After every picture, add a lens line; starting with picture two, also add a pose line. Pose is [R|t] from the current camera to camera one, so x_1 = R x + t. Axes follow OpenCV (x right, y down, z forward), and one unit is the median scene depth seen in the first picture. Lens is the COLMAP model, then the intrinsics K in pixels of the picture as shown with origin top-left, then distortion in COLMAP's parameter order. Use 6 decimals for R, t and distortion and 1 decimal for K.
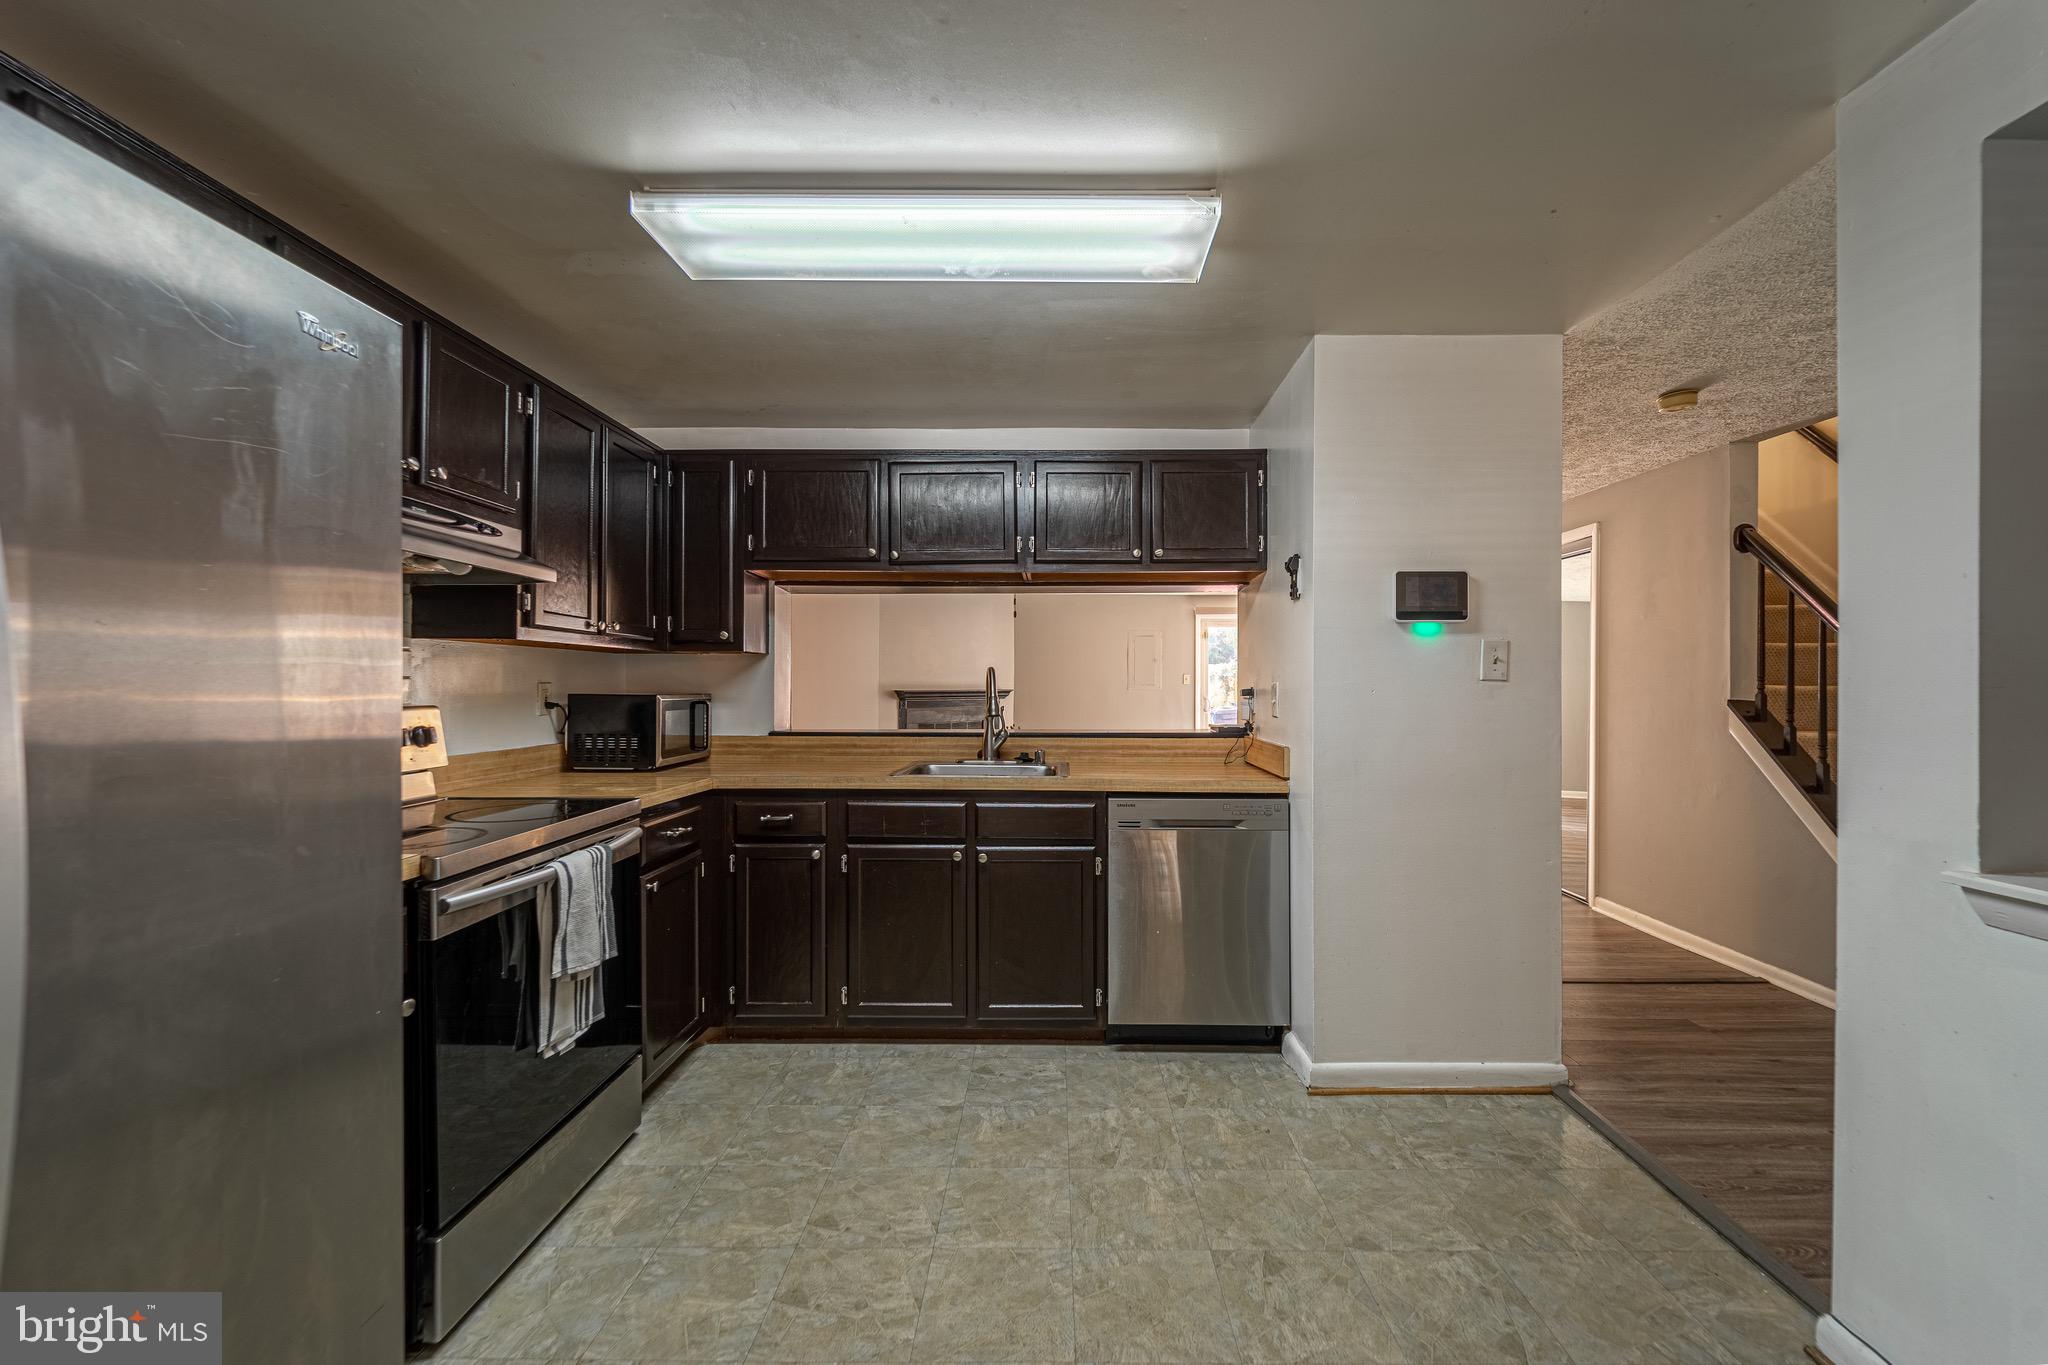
lens RADIAL K [[829.5, 0, 1049.8], [0, 829.5, 684.8], [0, 0, 1]] dist [-0.001433, -0.000539]
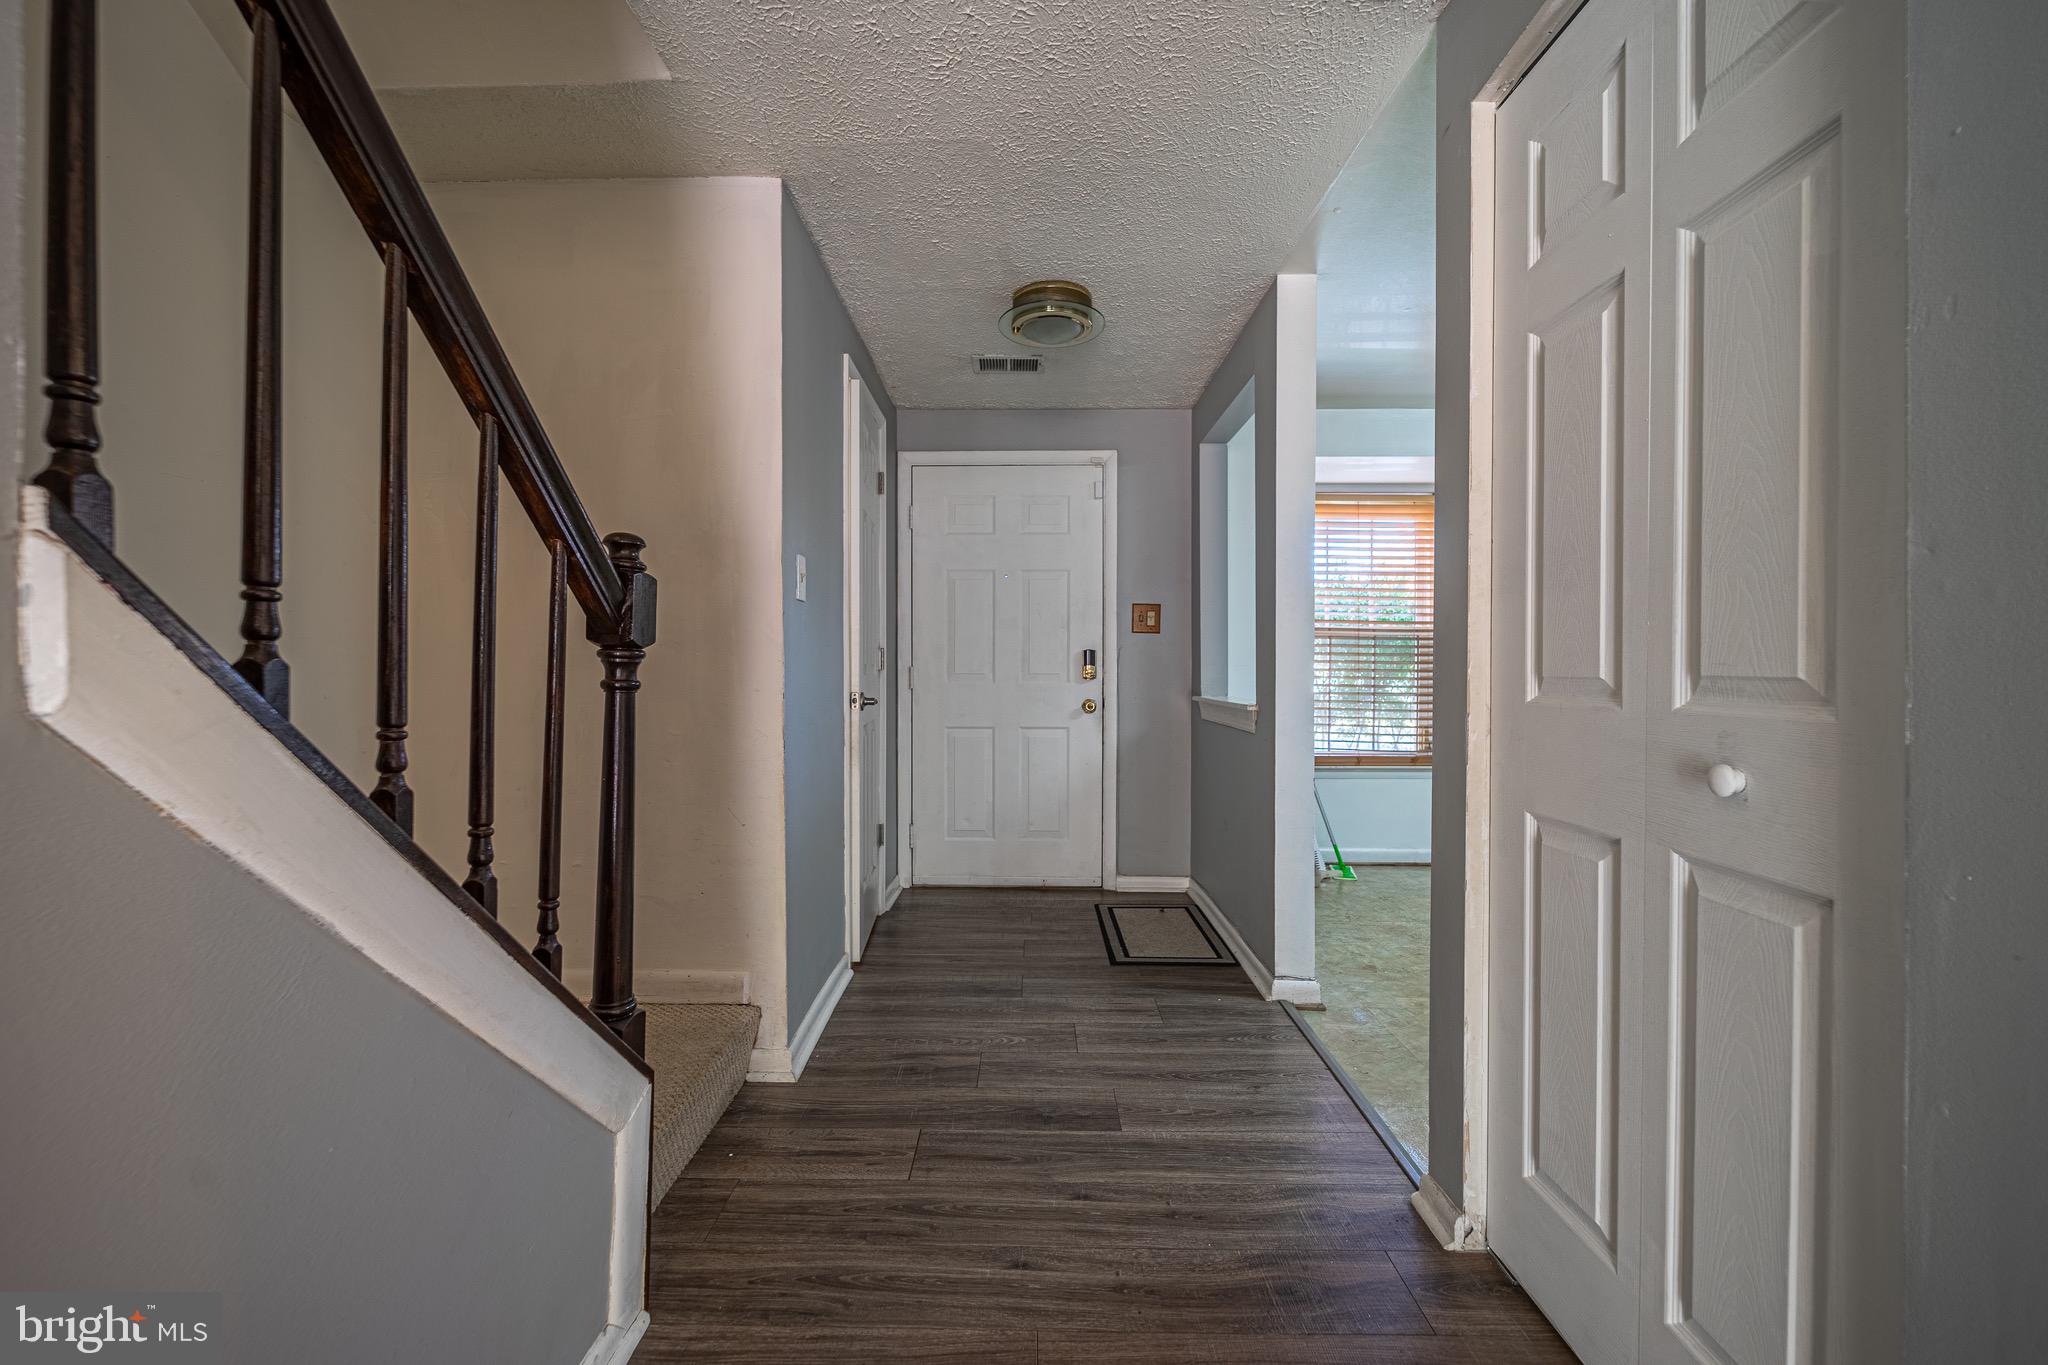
lens RADIAL K [[826.8, 0, 1021.6], [0, 826.8, 678.0], [0, 0, 1]] dist [-0.000039, -0.000360]
pose [[-0.999956, -0.004049, 0.008447, 0.876395], [-0.003943, 0.999914, 0.012528, 0.061971], [-0.008497, 0.012494, -0.999886, 1.545125]]
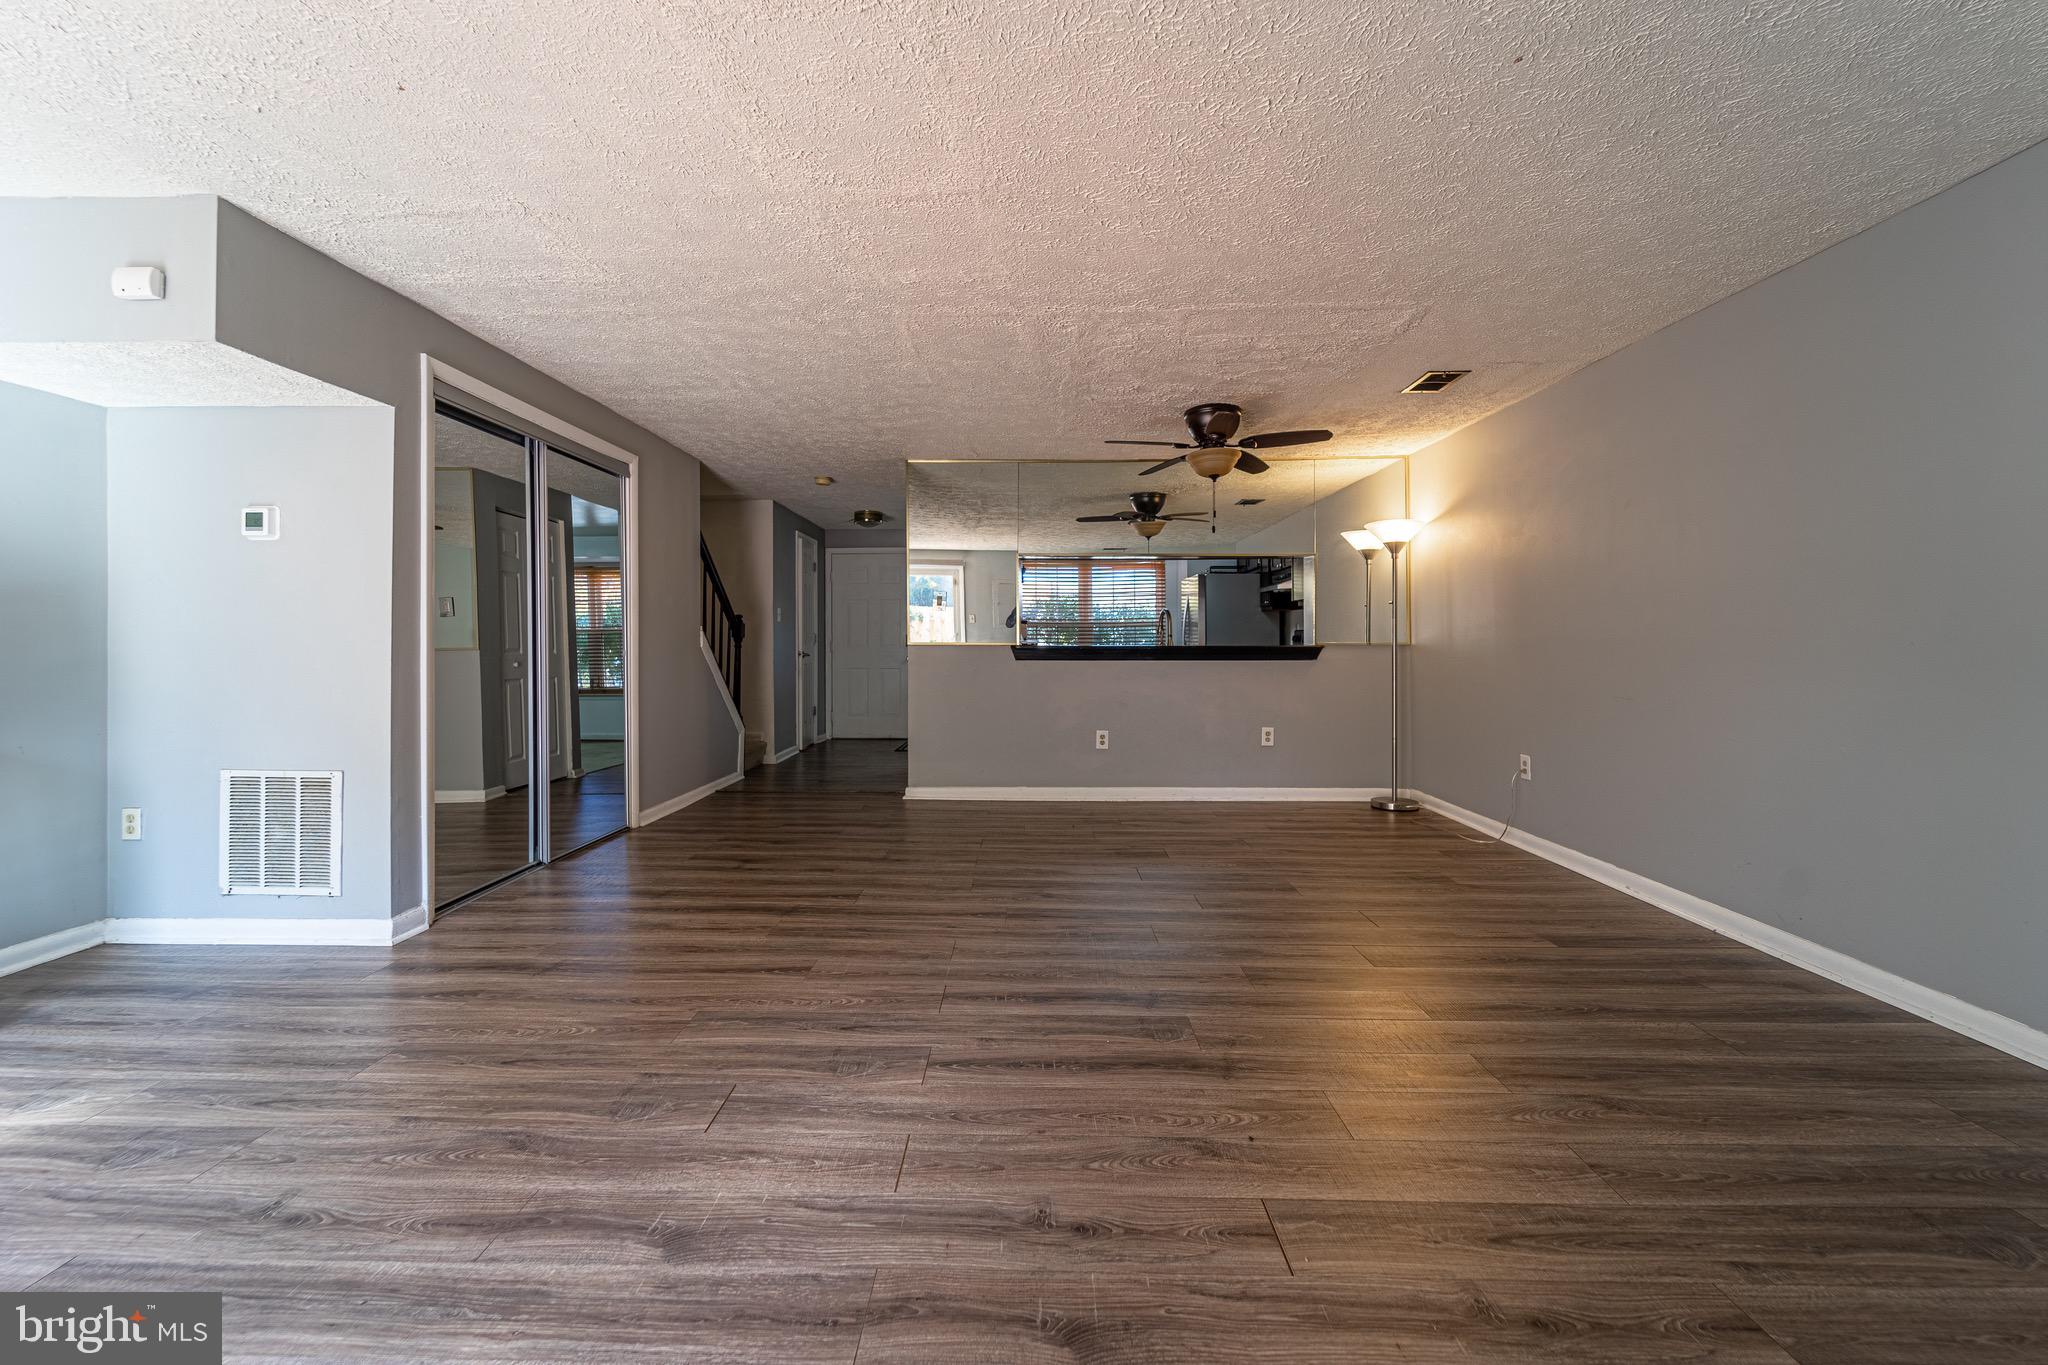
lens RADIAL K [[828.6, 0, 1016.1], [0, 828.6, 632.4], [0, 0, 1]] dist [0.000235, -0.000566]
pose [[-0.999866, 0.001625, 0.016291, 0.281244], [0.001407, 0.999910, -0.013366, 0.067909], [-0.016312, -0.013342, -0.999778, 3.425228]]
